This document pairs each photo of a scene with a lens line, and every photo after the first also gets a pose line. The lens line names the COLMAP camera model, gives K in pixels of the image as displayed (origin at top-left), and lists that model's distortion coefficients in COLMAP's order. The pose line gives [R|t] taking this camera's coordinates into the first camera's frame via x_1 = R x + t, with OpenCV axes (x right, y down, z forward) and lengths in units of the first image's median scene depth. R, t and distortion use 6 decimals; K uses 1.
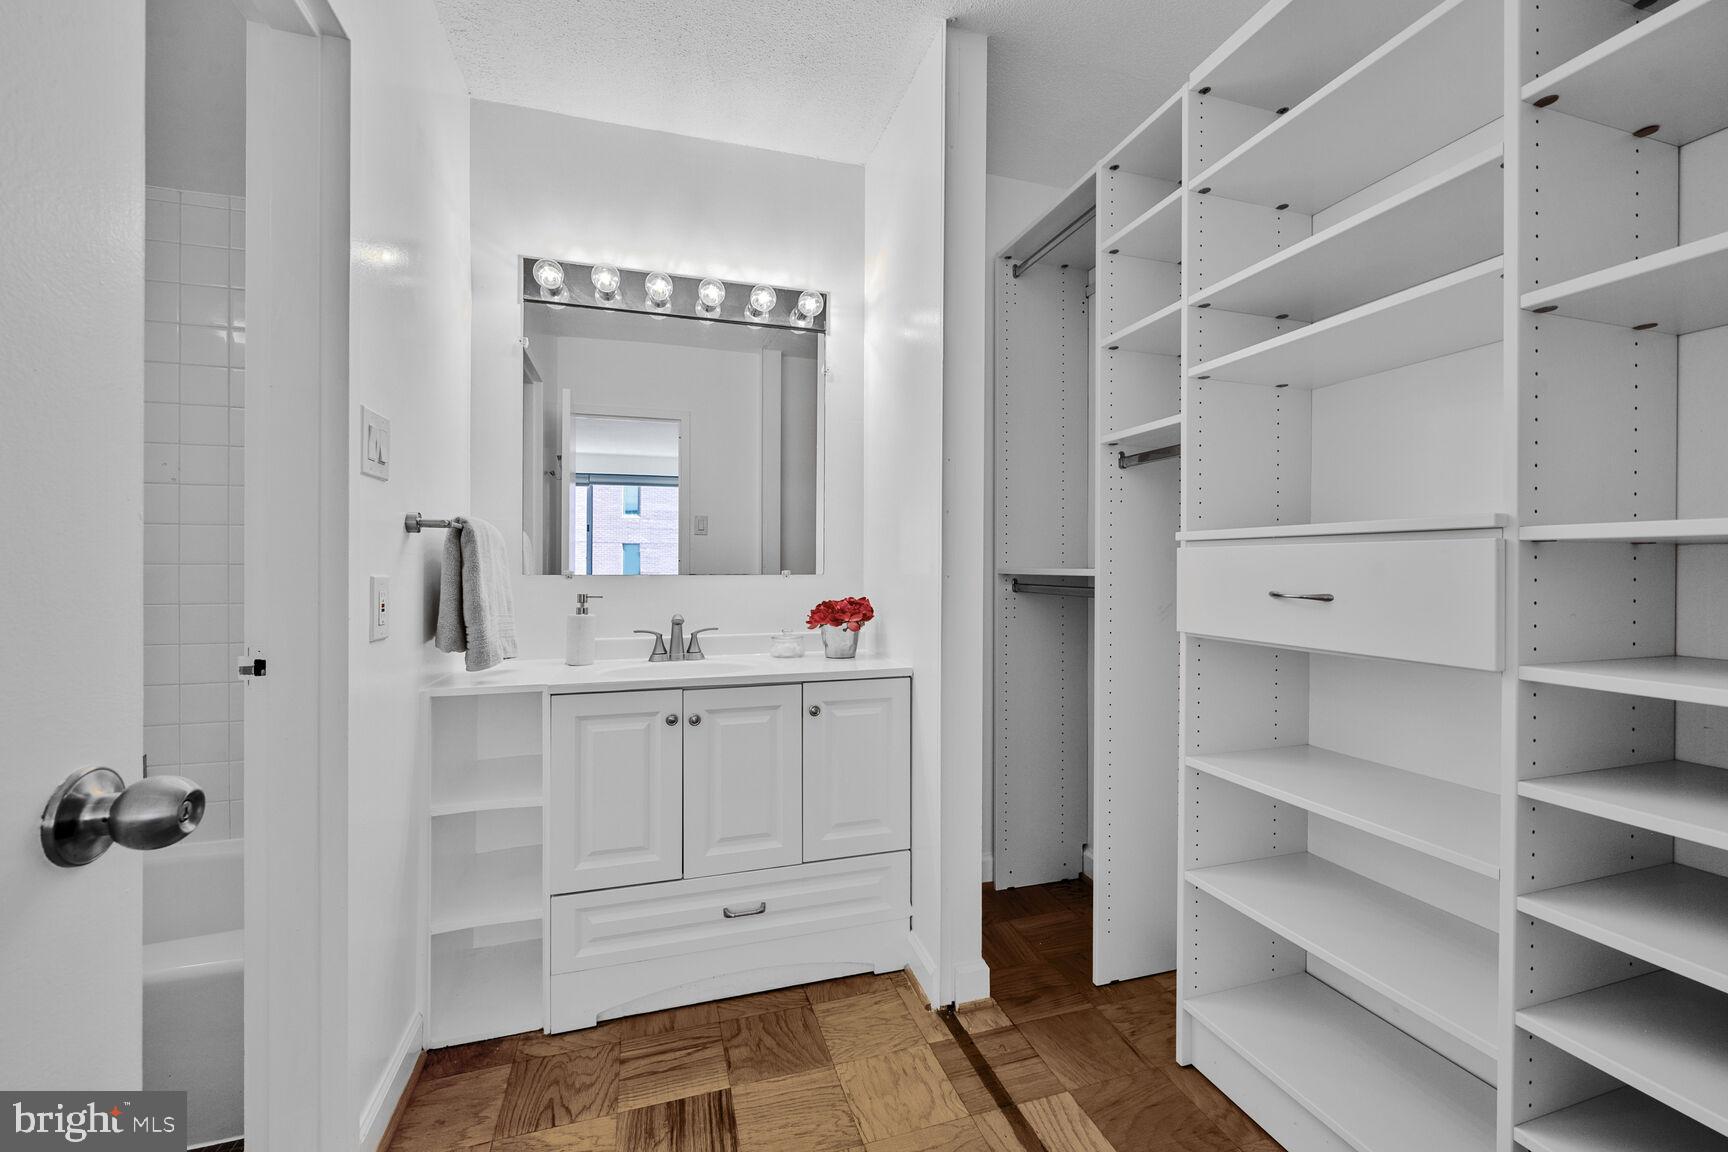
lens RADIAL K [[712.9, 0, 862.6], [0, 712.9, 565.4], [0, 0, 1]] dist [0.000408, 0.000018]
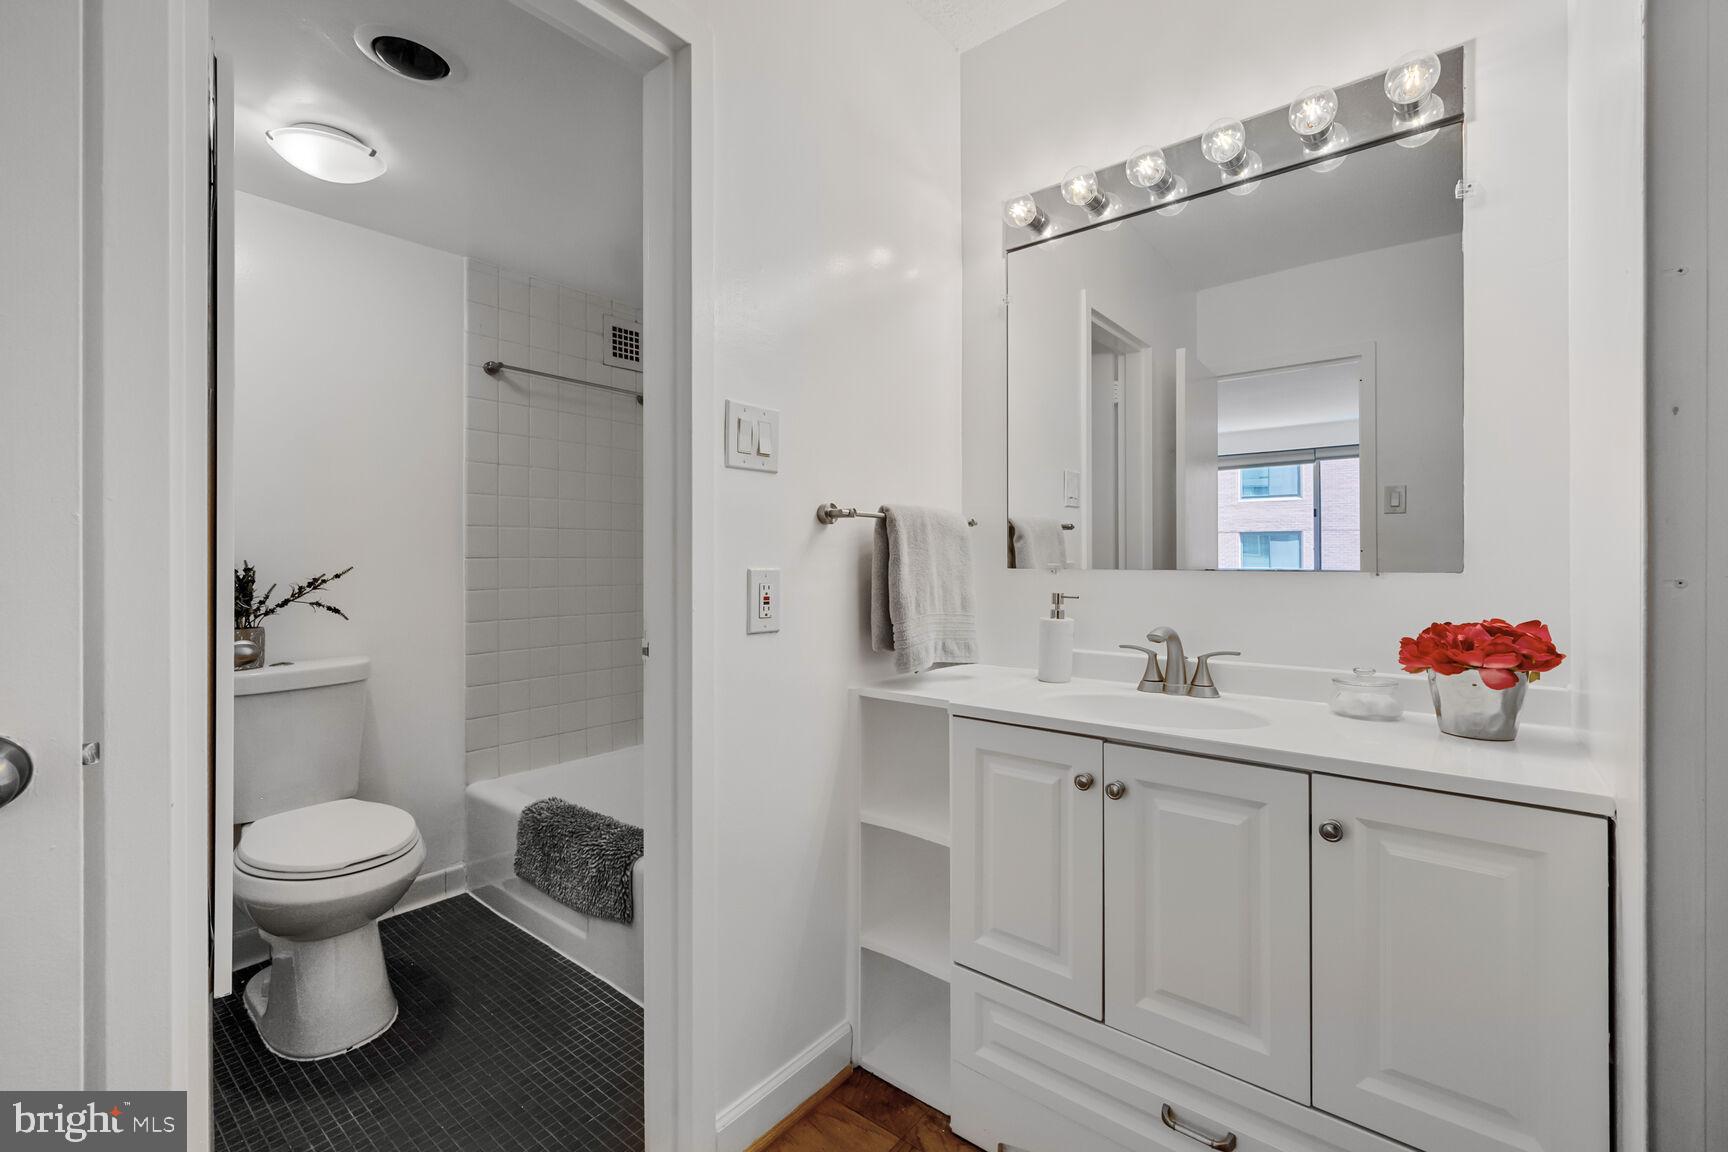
lens RADIAL K [[732.9, 0, 864.6], [0, 732.9, 555.8], [0, 0, 1]] dist [-0.000187, -0.000114]
pose [[0.557288, -0.006154, -0.830297, 0.173457], [0.003591, 0.999981, -0.005002, 0.001853], [0.830312, -0.000194, 0.557299, 0.374066]]
